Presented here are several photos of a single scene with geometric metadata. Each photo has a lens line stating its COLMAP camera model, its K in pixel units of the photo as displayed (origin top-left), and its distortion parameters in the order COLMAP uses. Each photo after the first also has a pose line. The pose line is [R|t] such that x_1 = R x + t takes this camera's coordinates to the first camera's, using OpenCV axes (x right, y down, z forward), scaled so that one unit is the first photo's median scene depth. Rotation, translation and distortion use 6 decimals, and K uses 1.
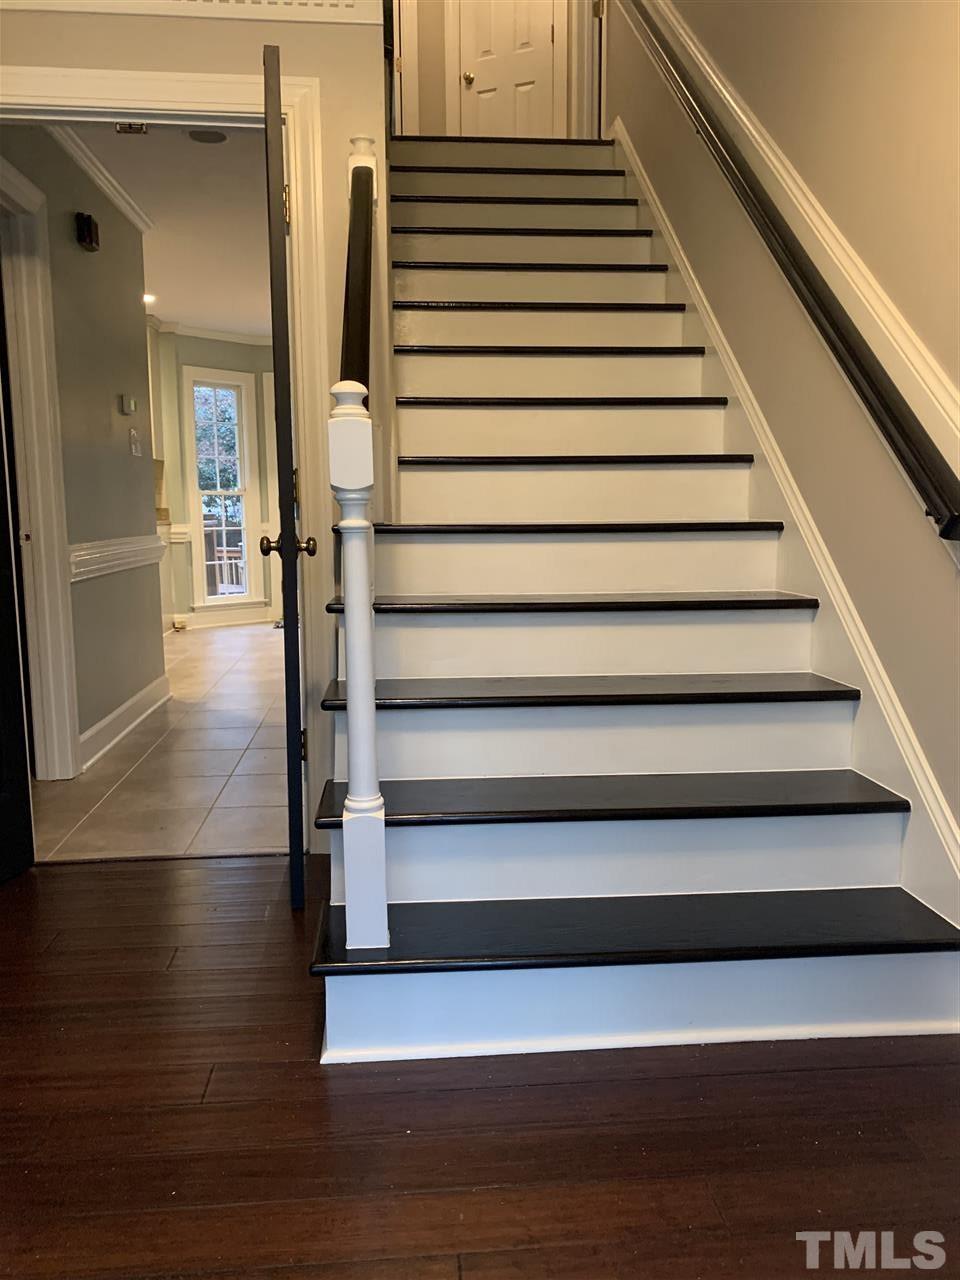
lens RADIAL K [[984.7, 0, 478.4], [0, 984.7, 640.0], [0, 0, 1]] dist [0.042429, -0.039660]
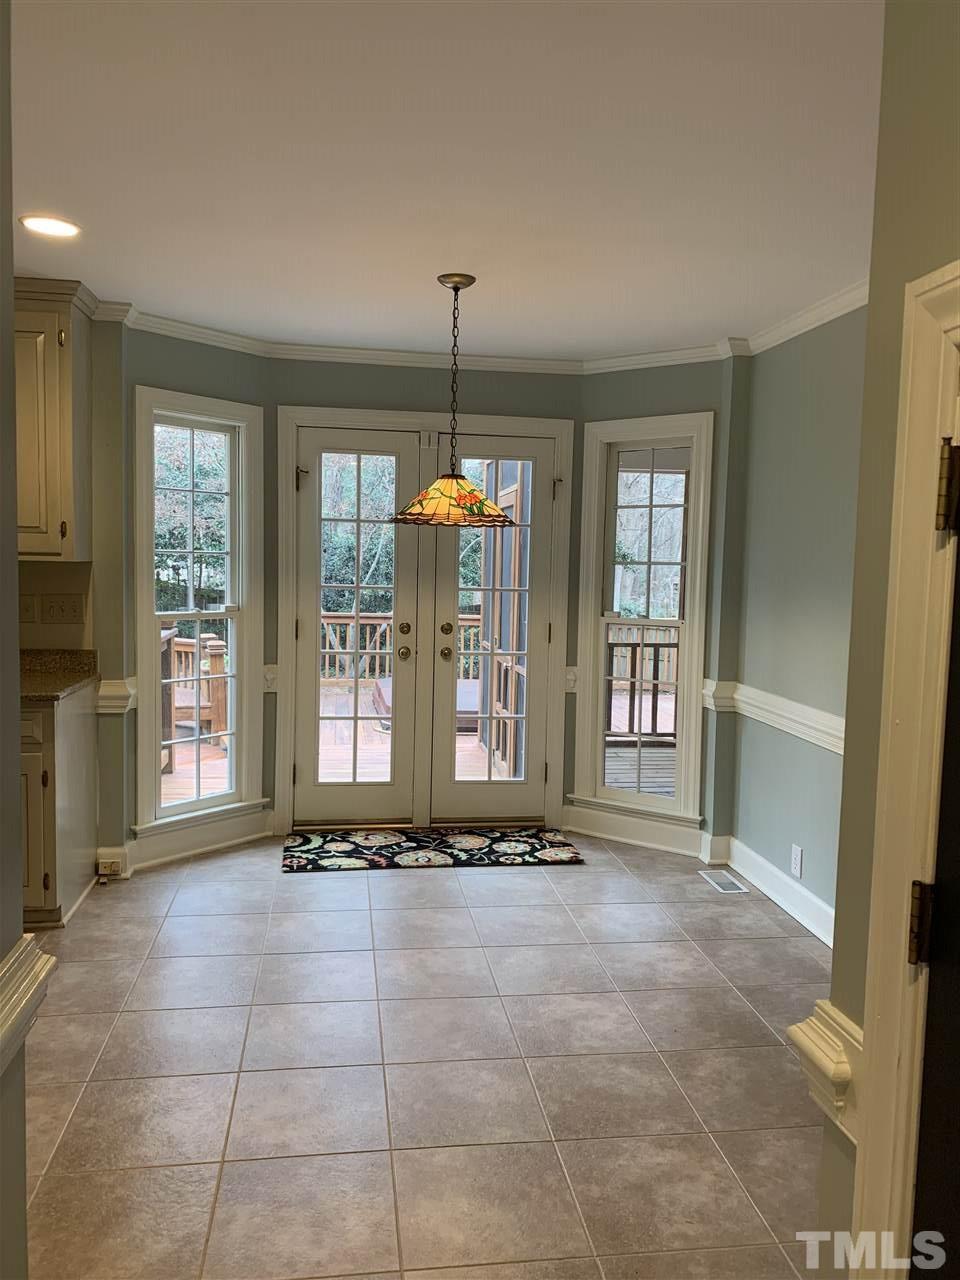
lens RADIAL K [[984.7, 0, 481.0], [0, 984.7, 632.8], [0, 0, 1]] dist [0.042429, -0.039660]
pose [[0.998009, 0.024486, 0.058131, -0.132182], [-0.021250, 0.998224, -0.055654, -0.111444], [-0.059391, 0.054308, 0.996756, 0.437256]]
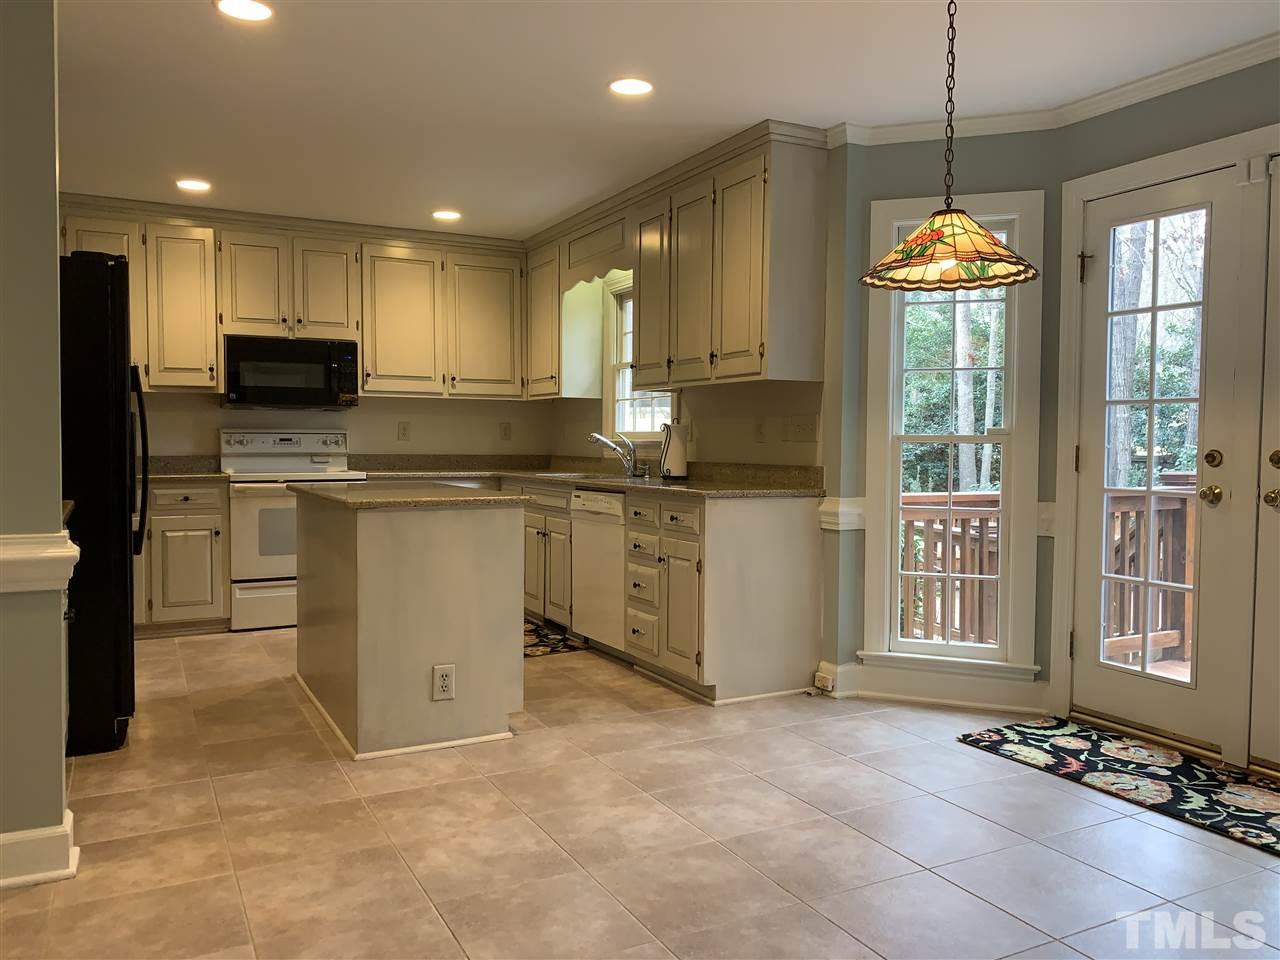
lens RADIAL K [[984.7, 0, 636.0], [0, 984.7, 483.7], [0, 0, 1]] dist [0.042429, -0.039660]
pose [[0.379316, 0.052132, -0.923798, 0.144016], [-0.133657, 0.991027, 0.001045, -0.105320], [0.915563, 0.123076, 0.382880, 0.663123]]
